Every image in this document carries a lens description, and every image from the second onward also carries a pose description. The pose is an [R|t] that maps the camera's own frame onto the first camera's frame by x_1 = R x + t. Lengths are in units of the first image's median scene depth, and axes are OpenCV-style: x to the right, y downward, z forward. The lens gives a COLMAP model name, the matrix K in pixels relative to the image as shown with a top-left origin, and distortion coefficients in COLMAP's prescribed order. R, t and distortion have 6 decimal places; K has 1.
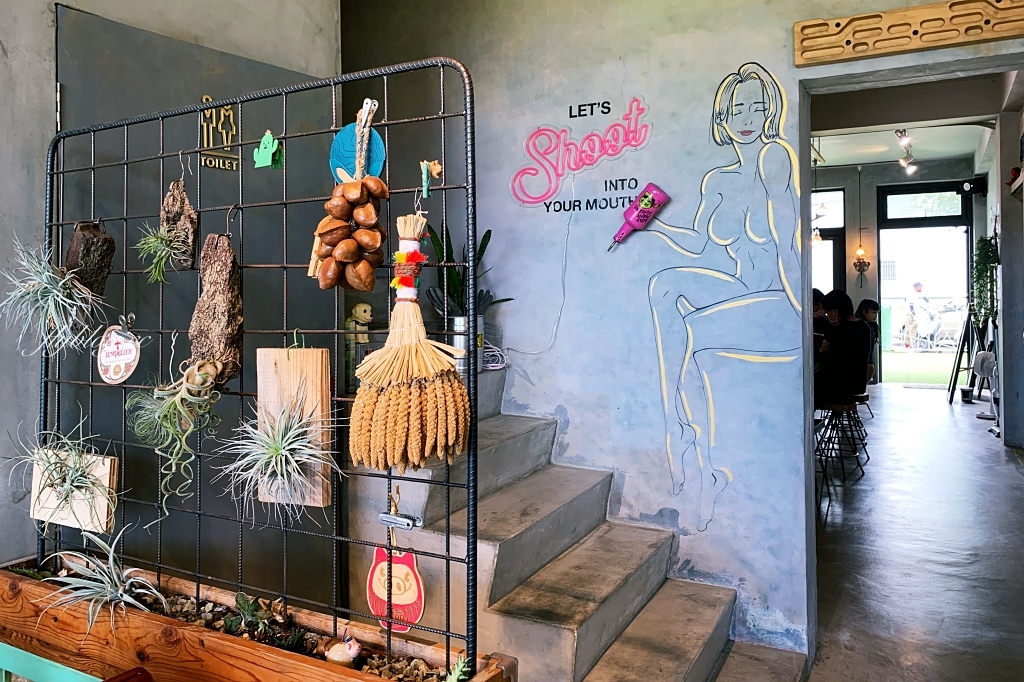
lens RADIAL K [[788.0, 0, 511.4], [0, 788.0, 309.3], [0, 0, 1]] dist [0.034782, -0.033602]
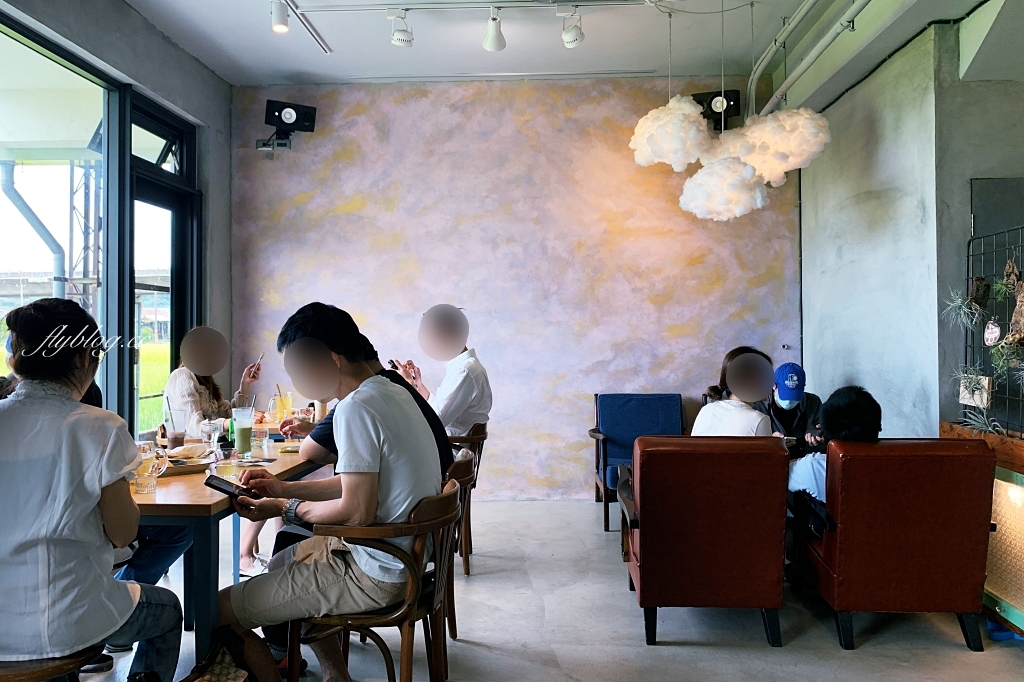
lens RADIAL K [[788.0, 0, 511.4], [0, 788.0, 309.3], [0, 0, 1]] dist [0.034782, -0.033602]
pose [[0.418404, -0.020836, -0.908022, 0.454461], [-0.008979, 0.999593, -0.027074, 0.027313], [0.908217, 0.019481, 0.418046, -0.553180]]
